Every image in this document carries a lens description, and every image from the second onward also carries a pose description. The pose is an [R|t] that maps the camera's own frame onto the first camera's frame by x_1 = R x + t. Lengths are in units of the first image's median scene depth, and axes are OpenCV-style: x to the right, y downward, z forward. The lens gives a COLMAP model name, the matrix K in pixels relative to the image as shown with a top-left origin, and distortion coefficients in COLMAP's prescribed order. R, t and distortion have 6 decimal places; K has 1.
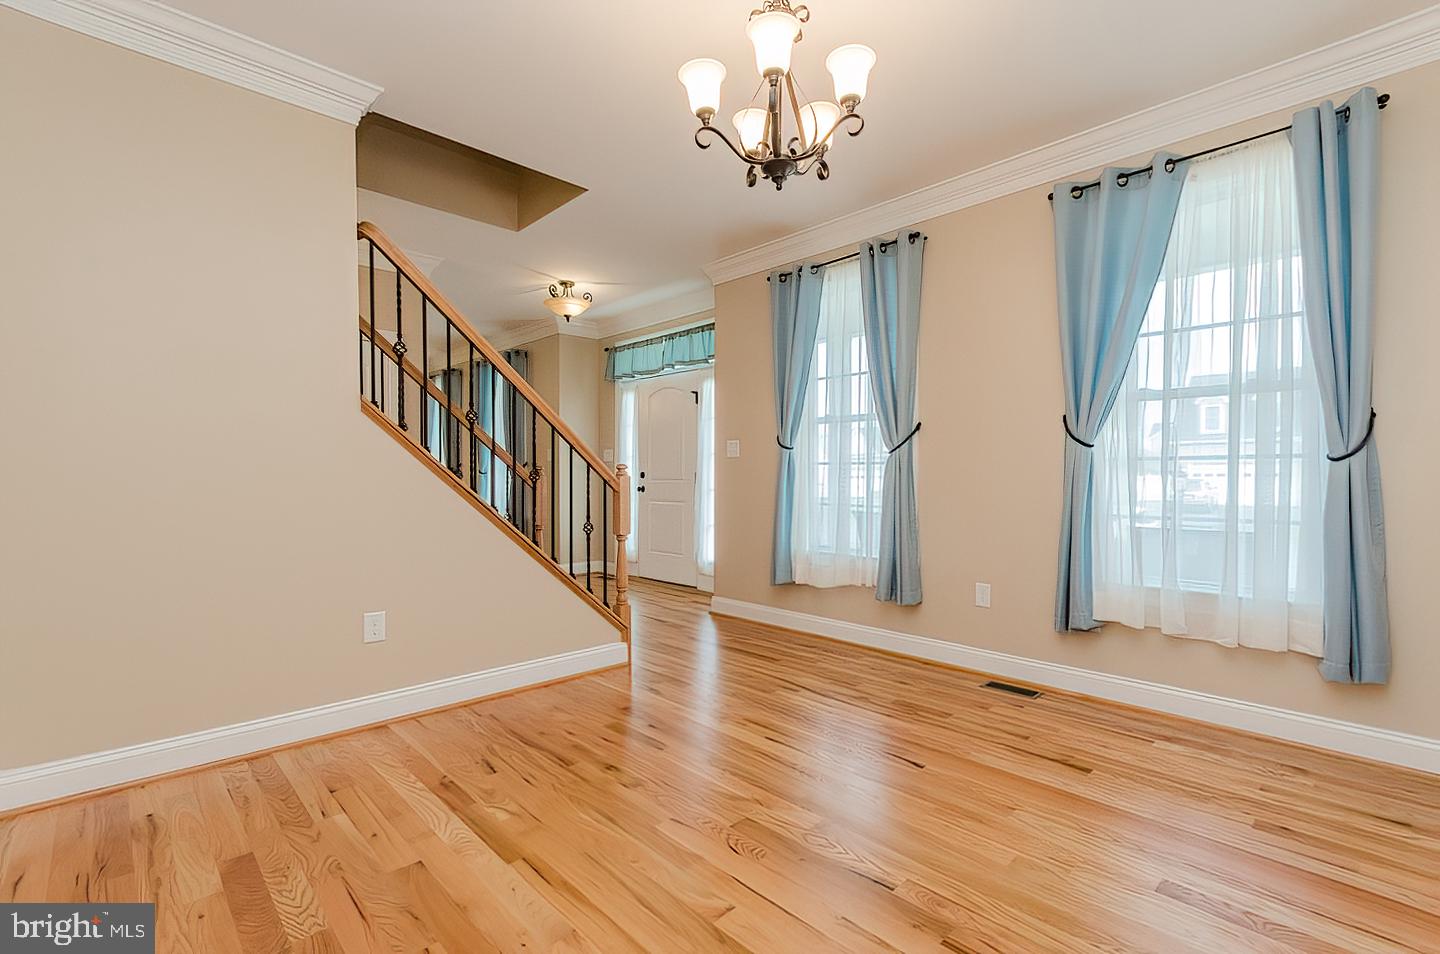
lens RADIAL K [[640.0, 0, 766.4], [0, 640.0, 476.0], [0, 0, 1]] dist [0.001800, 0.000384]
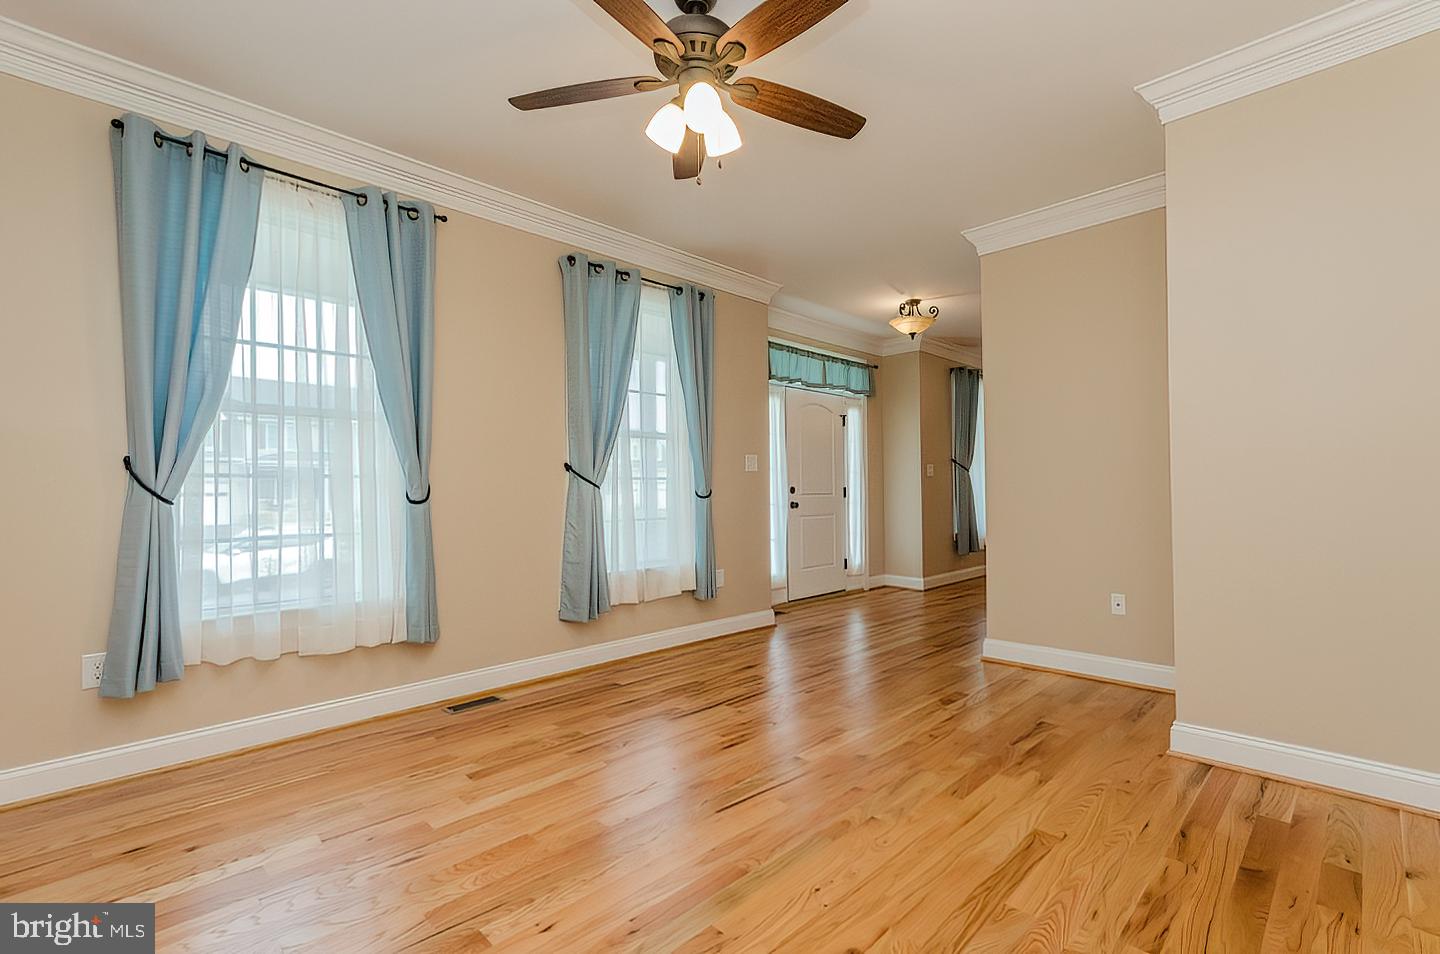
lens RADIAL K [[635.2, 0, 722.5], [0, 635.2, 483.1], [0, 0, 1]] dist [0.001720, 0.000481]
pose [[0.016517, 0.008943, 0.999824, -2.005410], [0.007693, 0.999929, -0.009071, -0.006678], [-0.999834, 0.007841, 0.016447, 1.939621]]
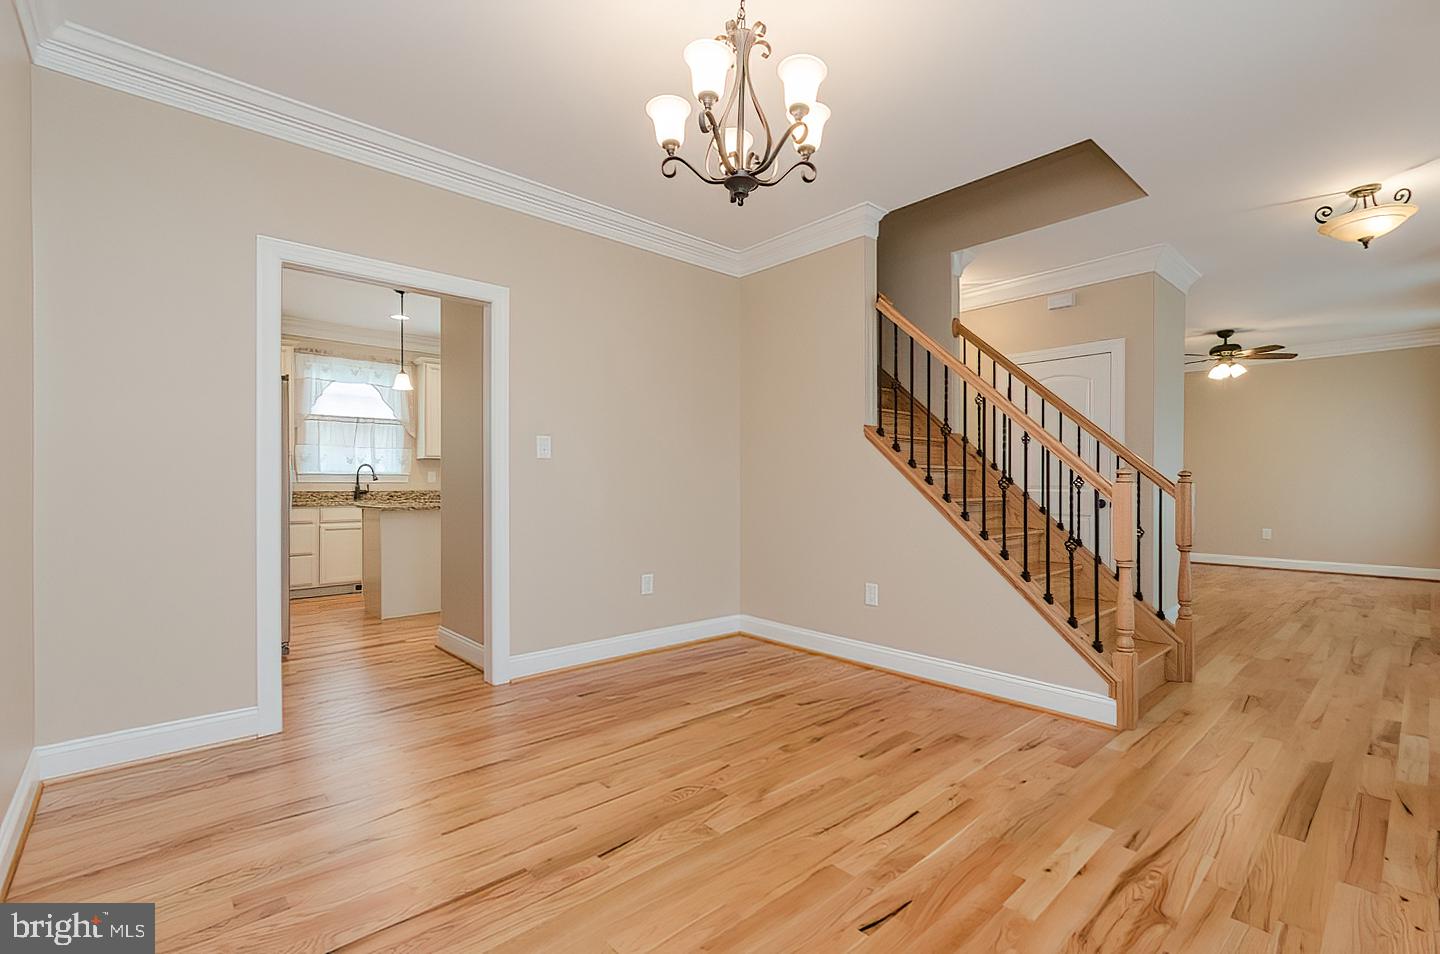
lens RADIAL K [[645.9, 0, 720.0], [0, 645.9, 477.0], [0, 0, 1]] dist [-0.000304, 0.000305]
pose [[-0.060238, -0.008049, -0.998152, 0.586642], [-0.001931, 0.999967, -0.007948, -0.001312], [0.998182, 0.001448, -0.060252, 0.572801]]
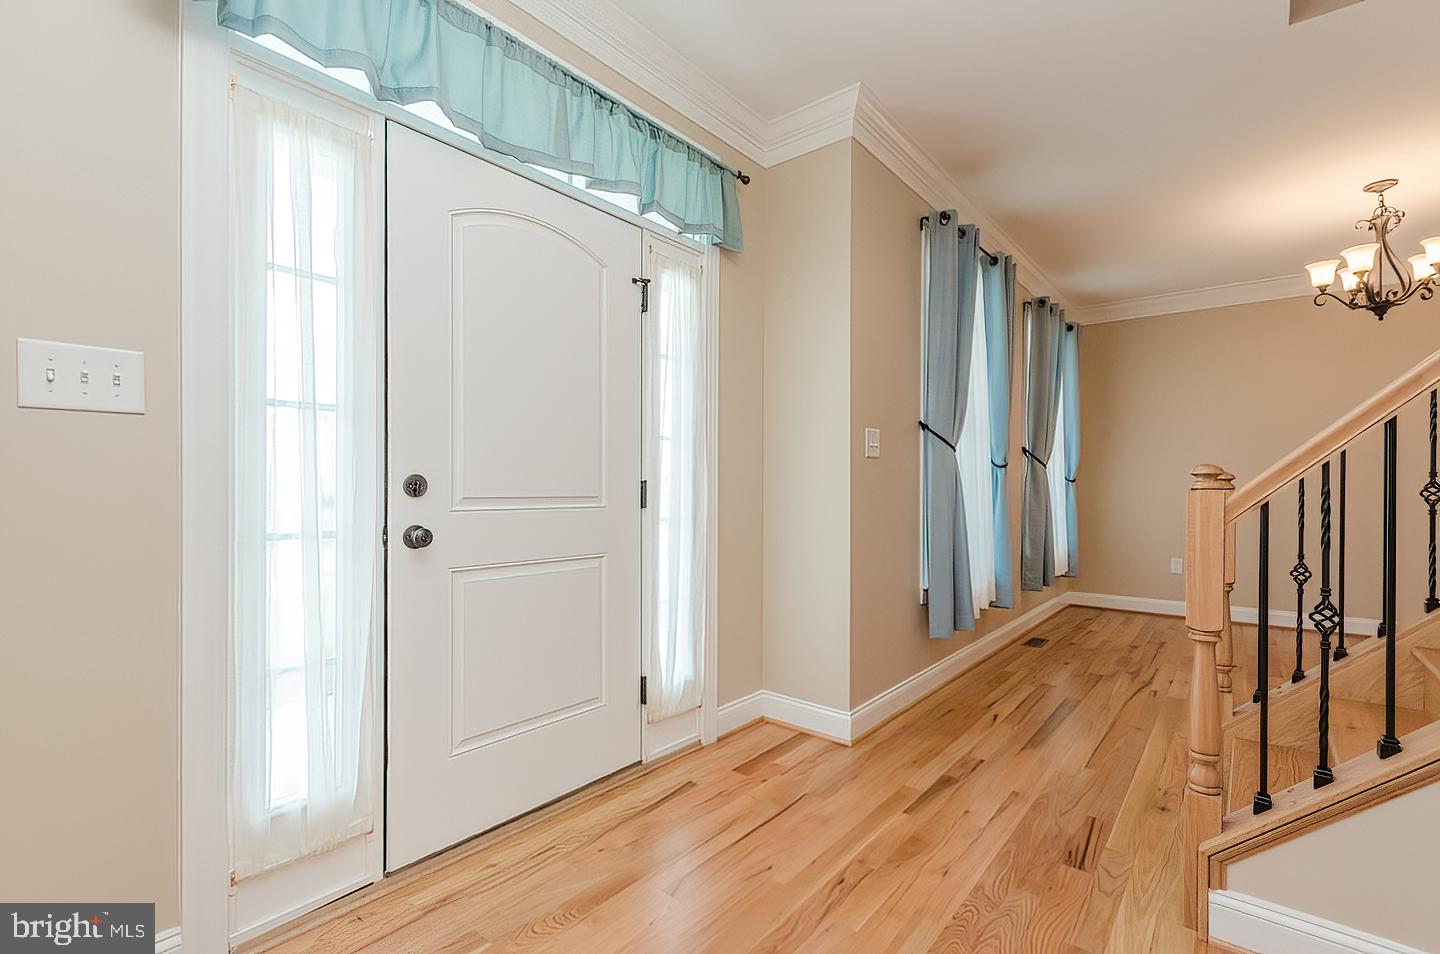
lens RADIAL K [[654.1, 0, 722.5], [0, 654.1, 493.5], [0, 0, 1]] dist [-0.000556, 0.000024]
pose [[-0.087215, -0.012056, 0.996117, -0.858908], [-0.006208, 0.999914, 0.011559, -0.003418], [-0.996170, -0.005176, -0.087282, 1.594720]]
